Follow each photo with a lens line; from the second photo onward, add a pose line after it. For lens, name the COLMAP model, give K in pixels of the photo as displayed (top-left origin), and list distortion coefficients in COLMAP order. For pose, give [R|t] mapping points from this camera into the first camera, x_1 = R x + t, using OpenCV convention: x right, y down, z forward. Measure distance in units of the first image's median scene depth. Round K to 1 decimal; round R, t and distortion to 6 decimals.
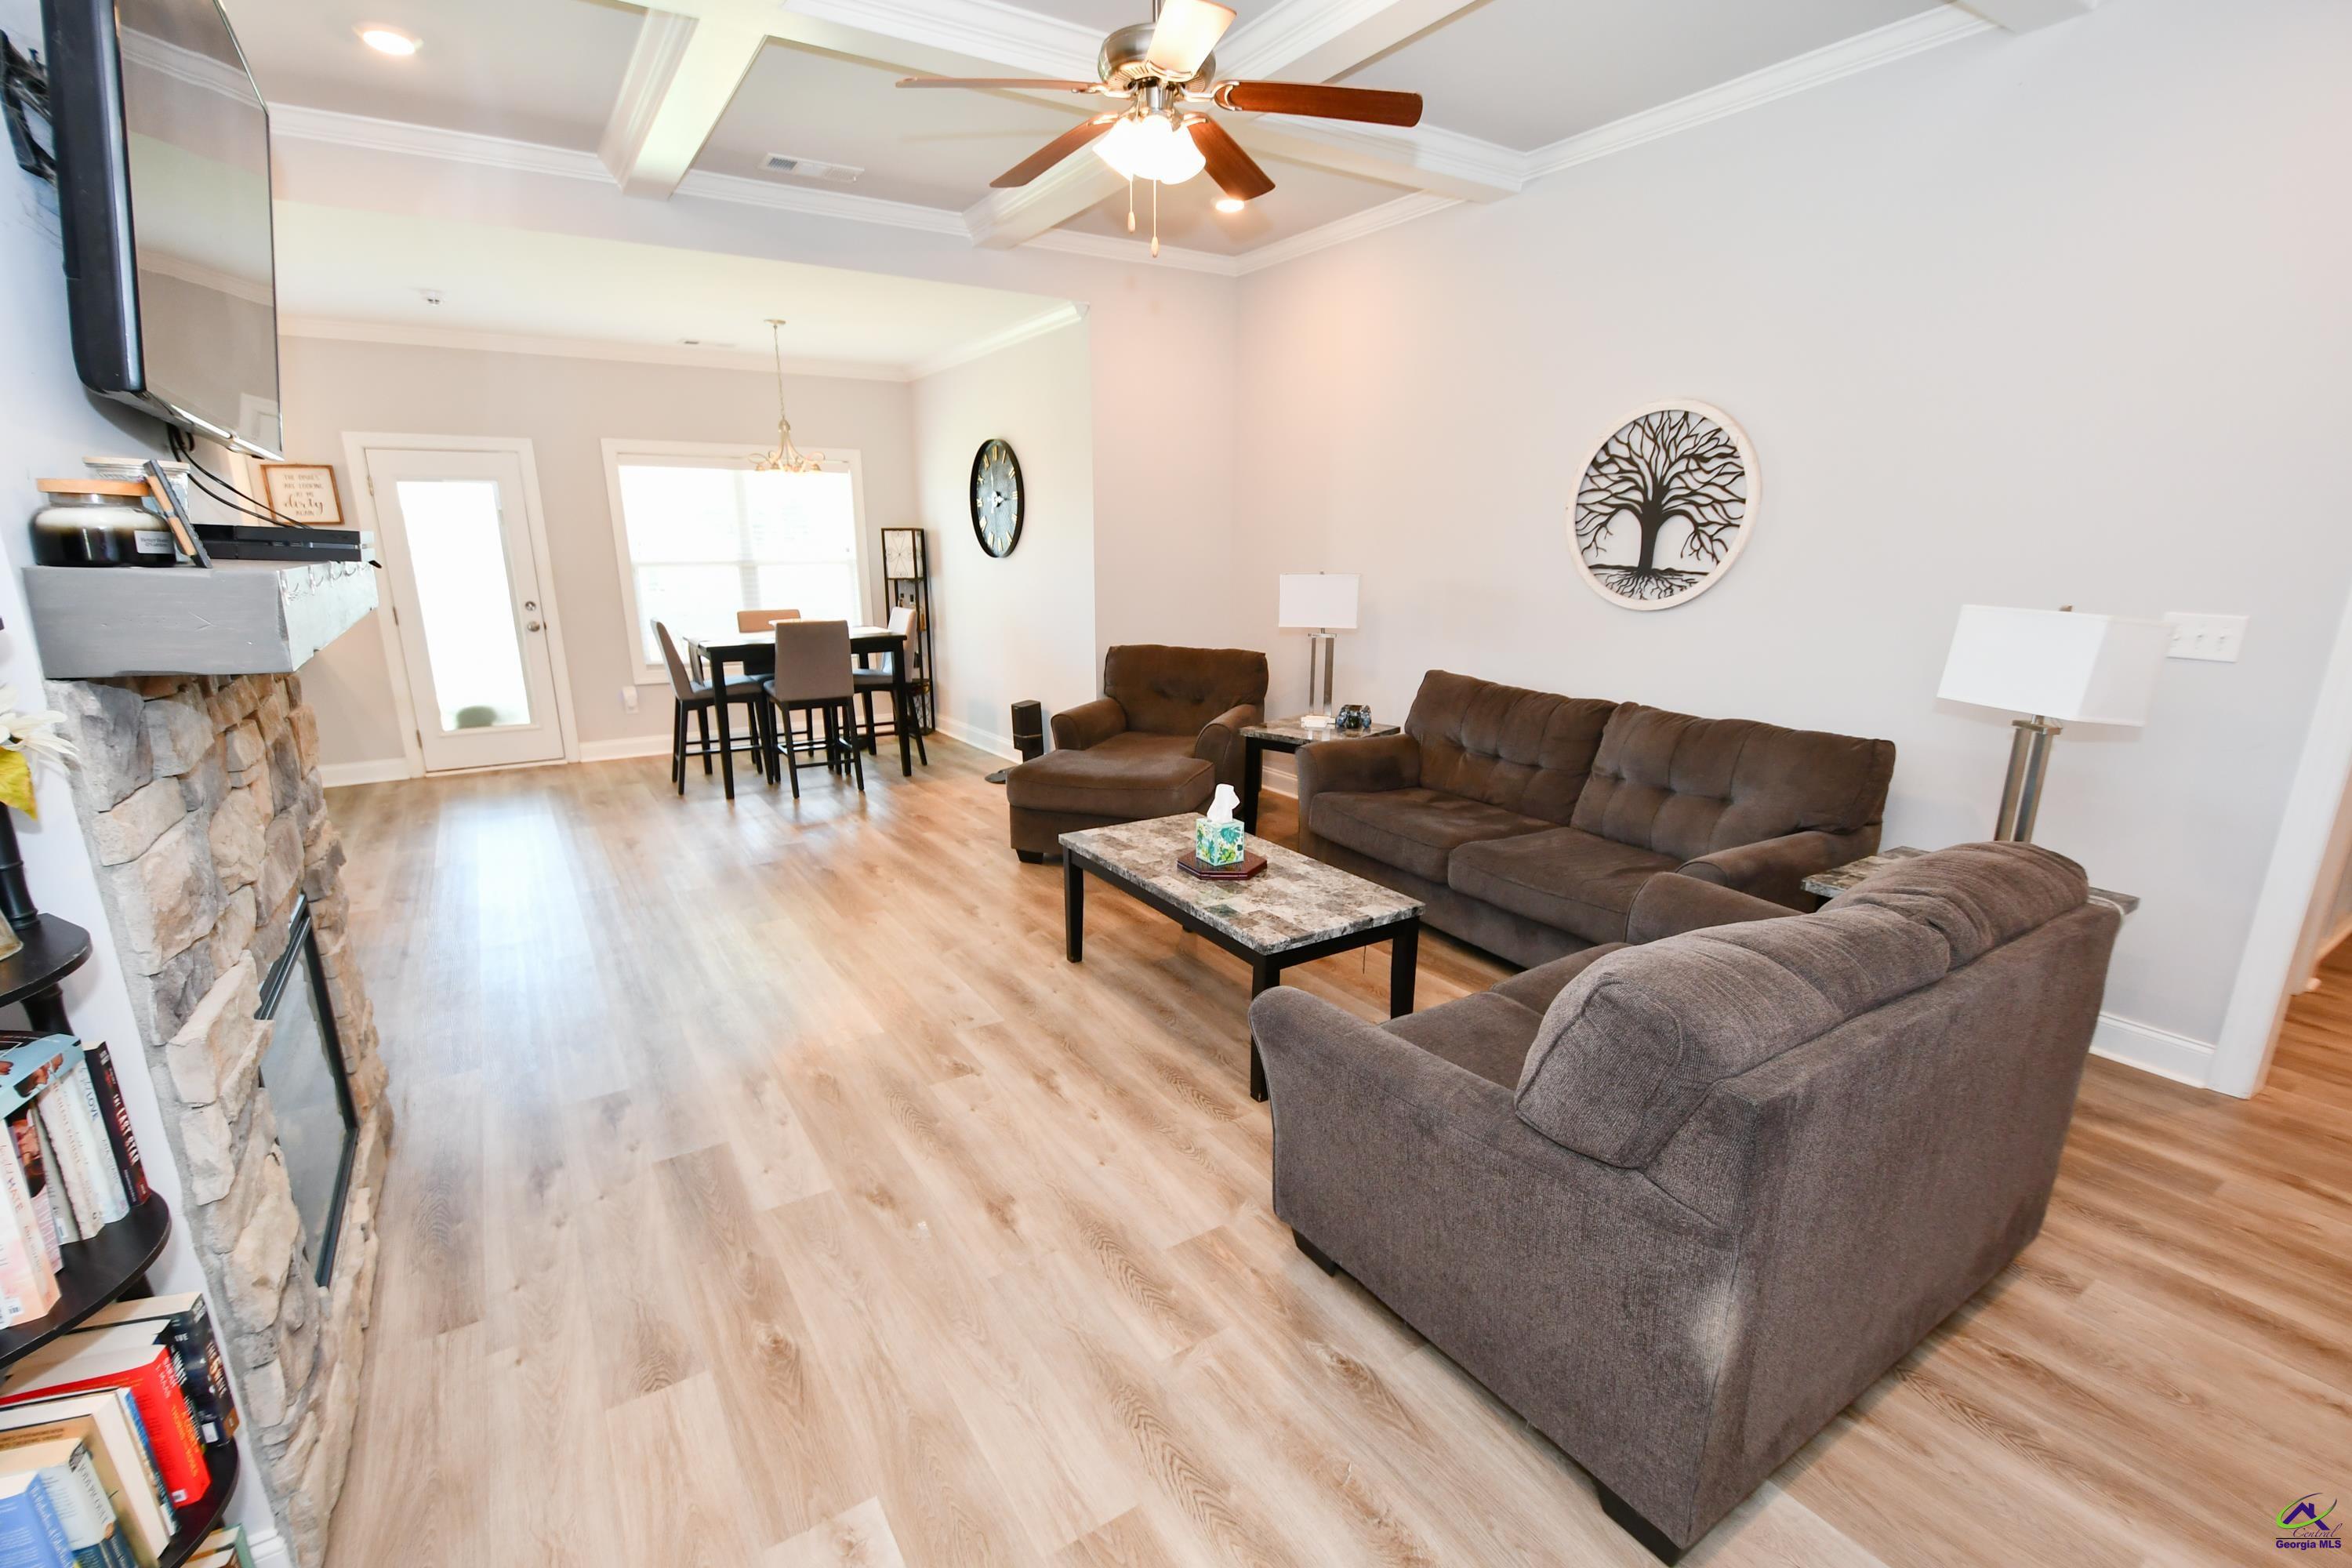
lens RADIAL K [[1033.6, 0, 1151.6], [0, 1033.6, 805.6], [0, 0, 1]] dist [0.003080, -0.004527]
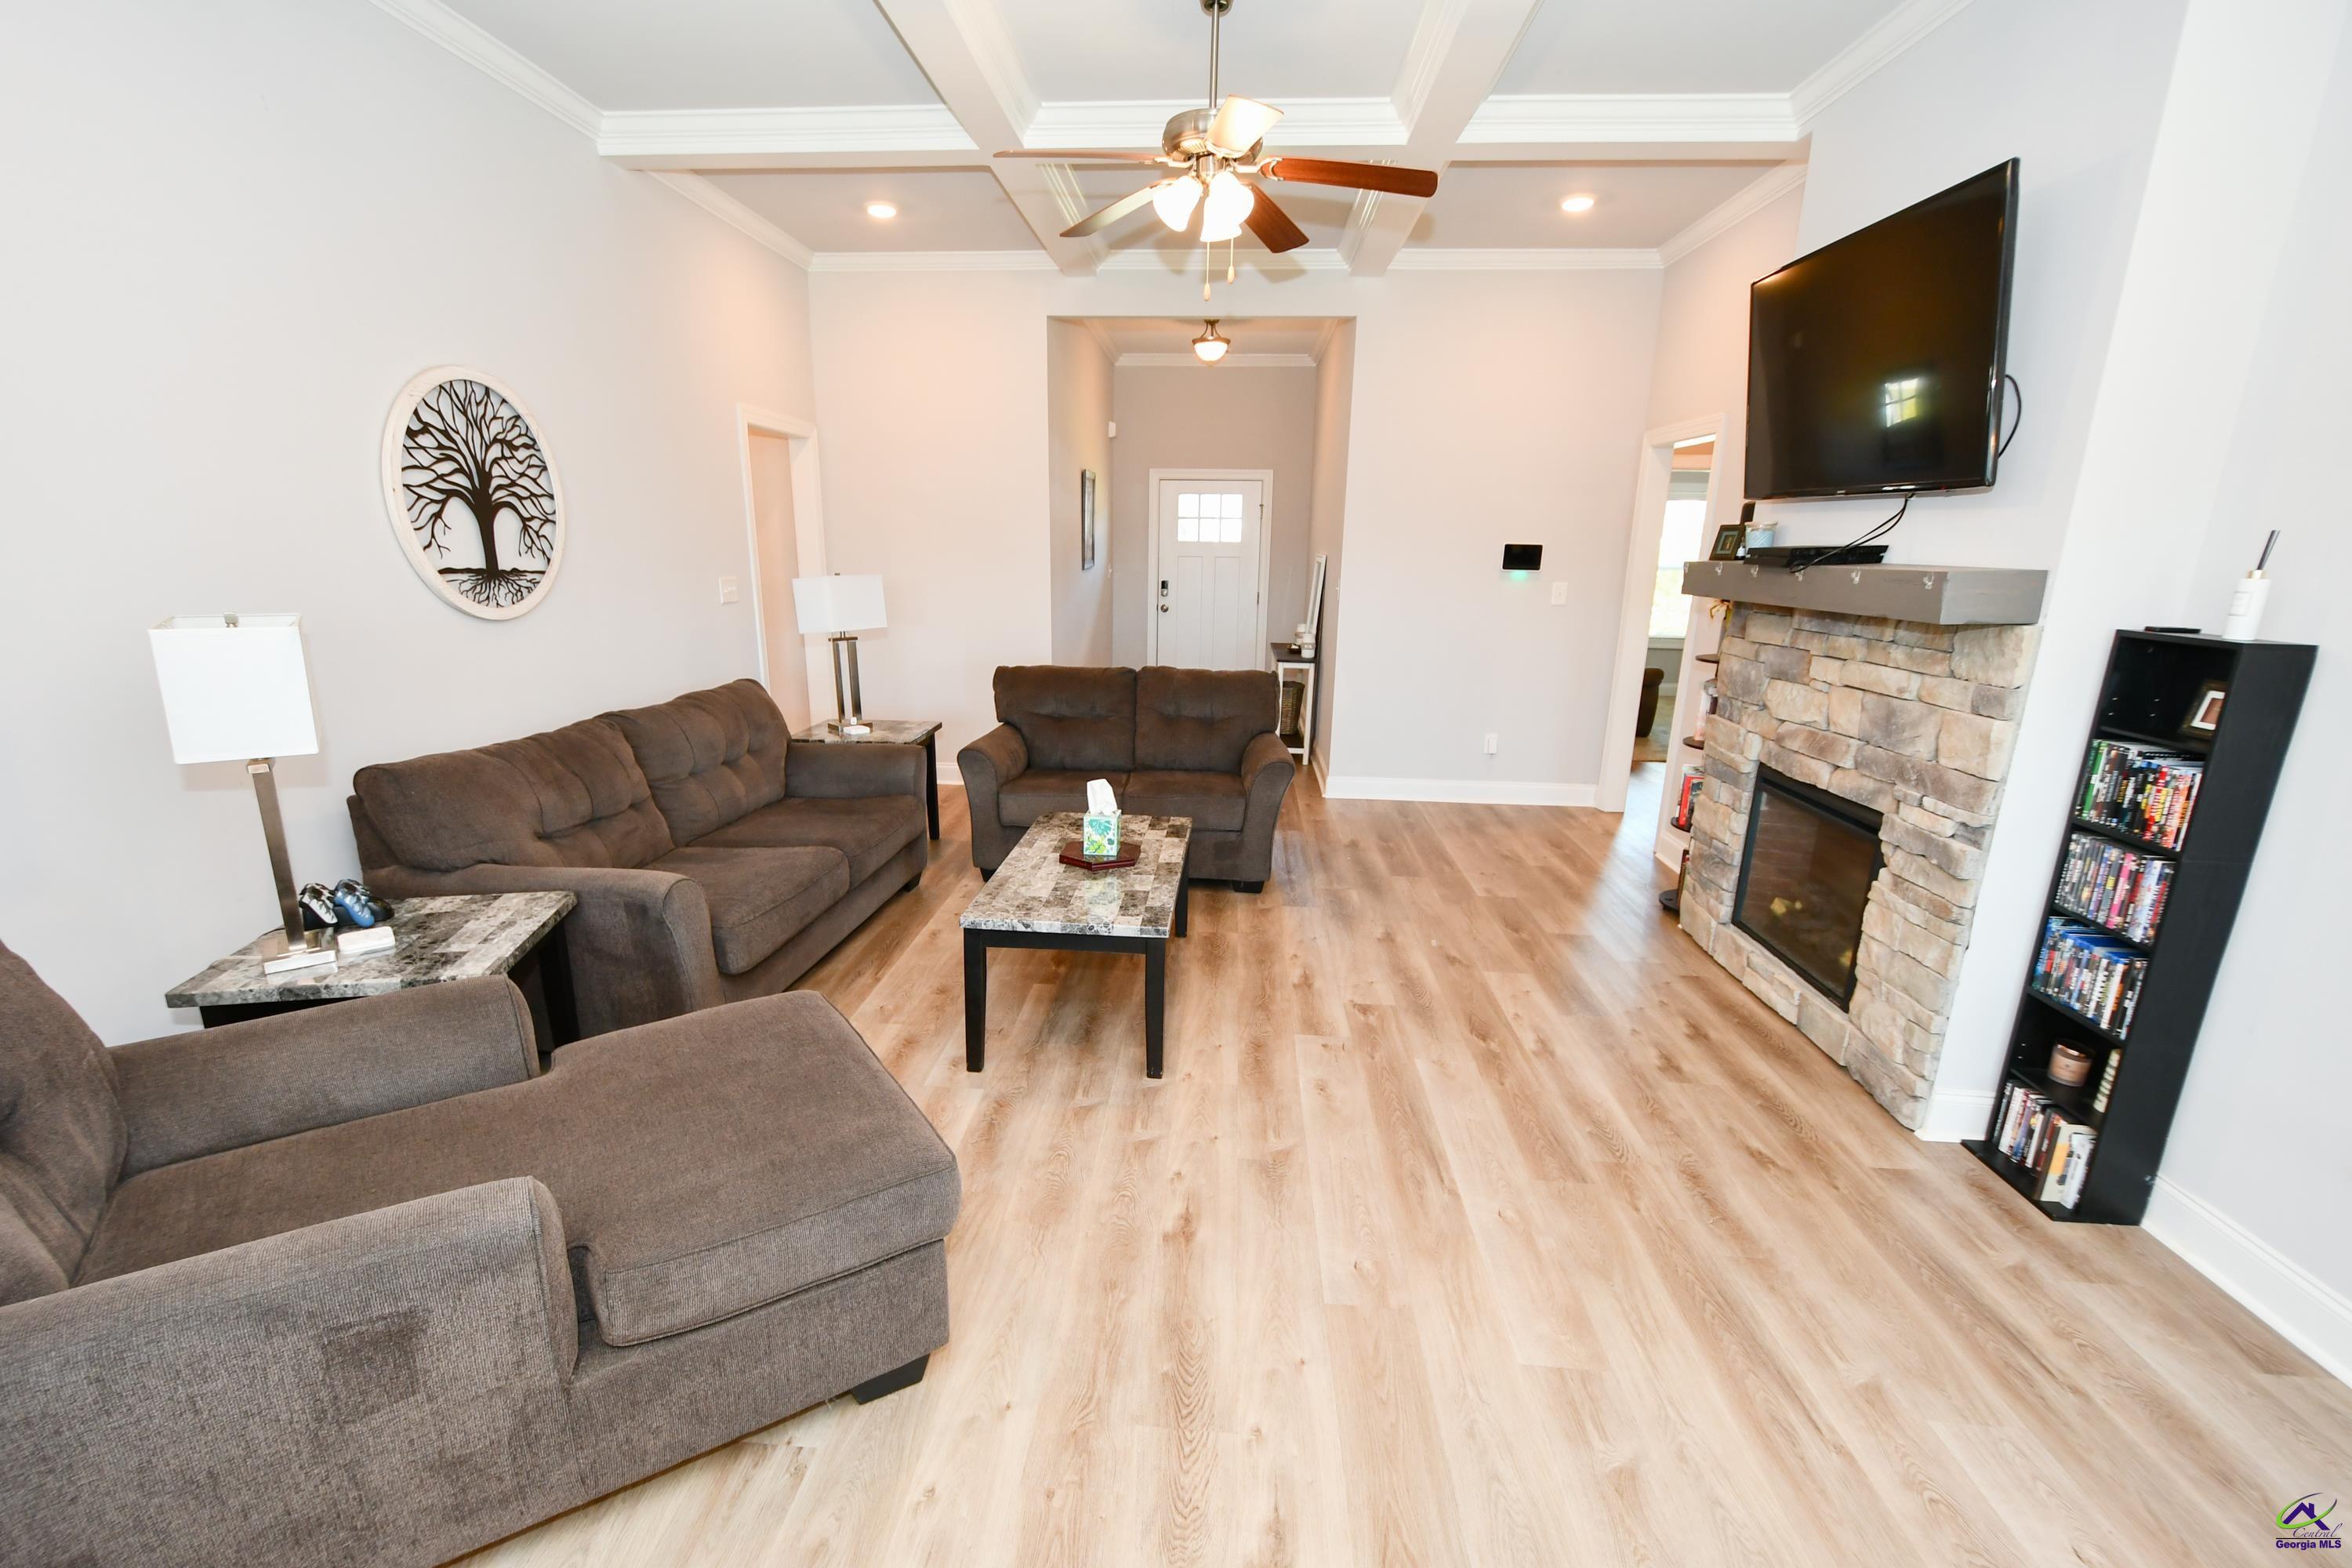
lens RADIAL K [[1033.6, 0, 1148.8], [0, 1033.6, 801.7], [0, 0, 1]] dist [0.003080, -0.004527]
pose [[-0.796689, -0.159767, 0.582890, -0.476296], [0.137611, 0.891147, 0.432343, -0.363338], [-0.588515, 0.424655, -0.687981, 1.390870]]
